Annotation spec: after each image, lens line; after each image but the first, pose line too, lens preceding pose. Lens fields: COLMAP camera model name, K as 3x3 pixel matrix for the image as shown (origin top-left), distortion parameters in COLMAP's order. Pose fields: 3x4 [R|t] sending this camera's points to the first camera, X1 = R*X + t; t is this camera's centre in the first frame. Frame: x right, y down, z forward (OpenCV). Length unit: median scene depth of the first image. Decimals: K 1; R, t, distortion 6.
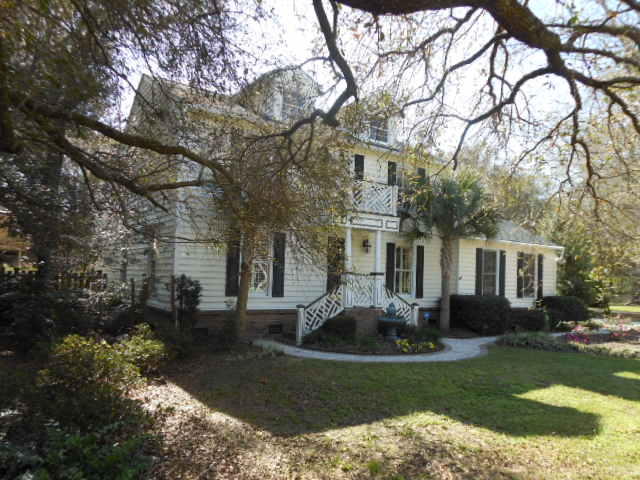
lens RADIAL K [[474.4, 0, 323.4], [0, 474.4, 258.2], [0, 0, 1]] dist [0.006965, 0.002435]
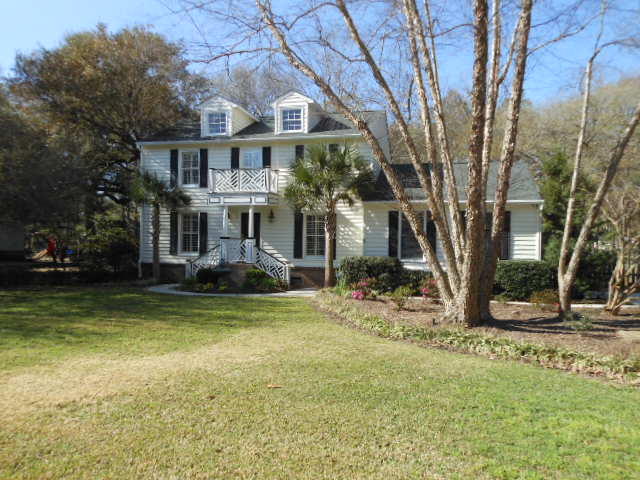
lens RADIAL K [[474.4, 0, 323.4], [0, 474.4, 258.2], [0, 0, 1]] dist [0.006965, 0.002435]
pose [[0.674271, -0.002440, -0.738480, 1.212787], [0.034014, 0.999036, 0.027755, 0.057314], [0.737700, -0.043833, 0.673704, 0.251207]]
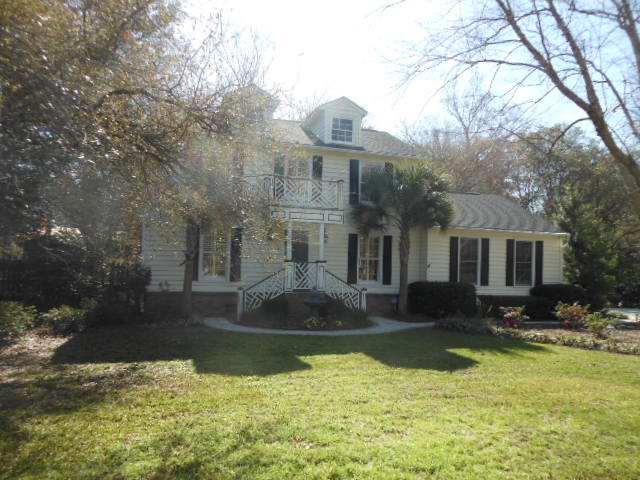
lens RADIAL K [[474.4, 0, 323.4], [0, 474.4, 258.2], [0, 0, 1]] dist [0.006965, 0.002435]
pose [[0.957556, -0.012245, -0.287988, 0.438965], [0.016007, 0.999815, 0.010711, 0.012522], [0.287804, -0.014866, 0.957574, -0.079536]]
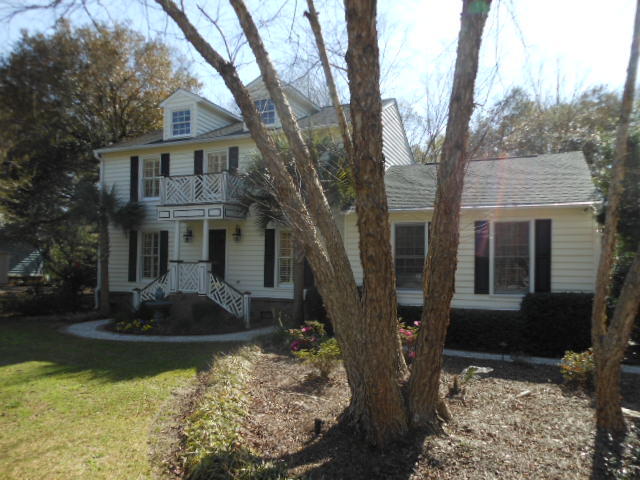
lens RADIAL K [[474.4, 0, 323.4], [0, 474.4, 258.2], [0, 0, 1]] dist [0.006965, 0.002435]
pose [[0.546089, -0.042416, -0.836652, 1.107986], [0.039030, 0.998921, -0.025167, 0.060704], [0.836817, -0.018911, 0.547156, 0.641547]]
